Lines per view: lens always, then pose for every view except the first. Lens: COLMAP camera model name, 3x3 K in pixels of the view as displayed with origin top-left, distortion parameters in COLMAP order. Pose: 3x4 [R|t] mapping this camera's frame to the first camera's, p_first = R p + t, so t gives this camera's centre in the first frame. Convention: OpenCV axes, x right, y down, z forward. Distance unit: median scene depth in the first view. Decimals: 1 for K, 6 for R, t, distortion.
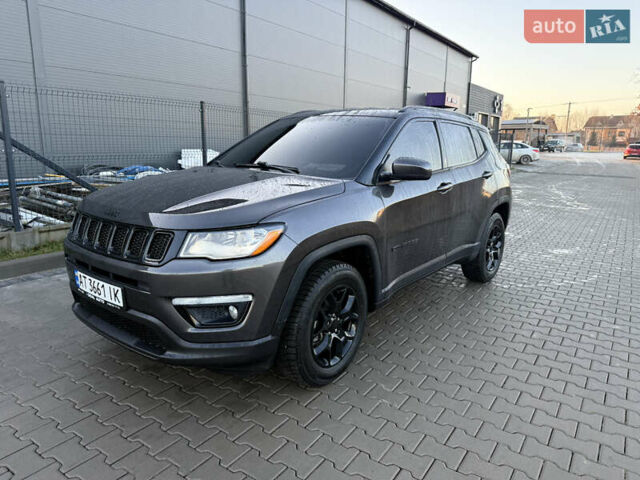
lens RADIAL K [[454.8, 0, 321.9], [0, 454.8, 238.9], [0, 0, 1]] dist [0.020973, -0.026497]
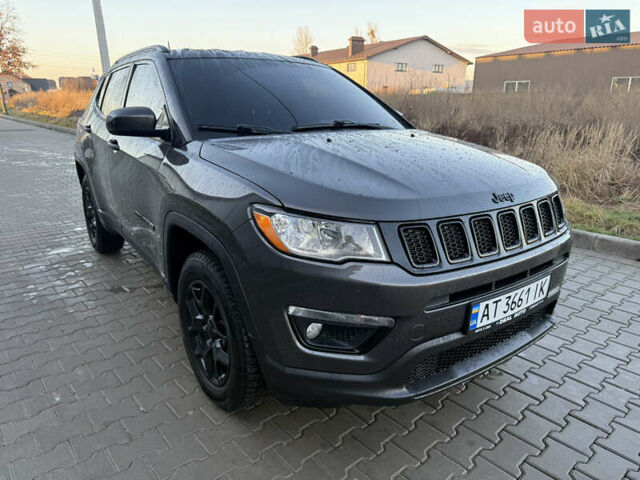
lens RADIAL K [[454.8, 0, 324.1], [0, 454.8, 241.3], [0, 0, 1]] dist [0.020973, -0.026497]
pose [[0.262853, -0.298365, 0.917544, -0.645242], [0.200358, 0.947133, 0.250590, -0.121214], [-0.943803, 0.117969, 0.308737, 0.557787]]
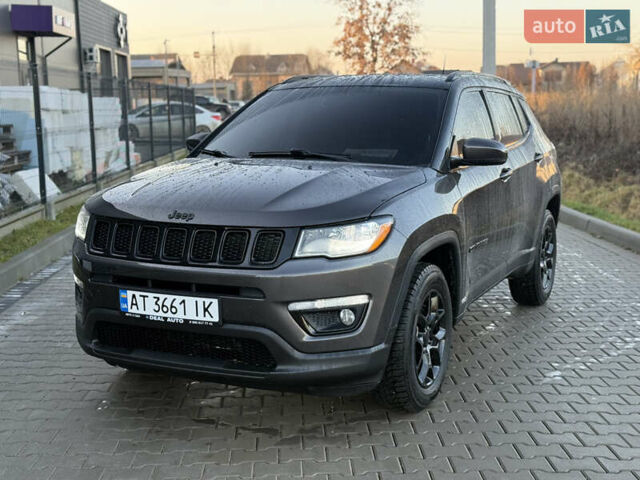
lens RADIAL K [[894.6, 0, 321.9], [0, 894.6, 241.8], [0, 0, 1]] dist [0.137484, 0.000000]
pose [[0.810375, -0.112830, 0.574944, -0.495508], [0.144413, 0.989473, -0.009368, -0.086541], [-0.567835, 0.090621, 0.818139, 0.258019]]
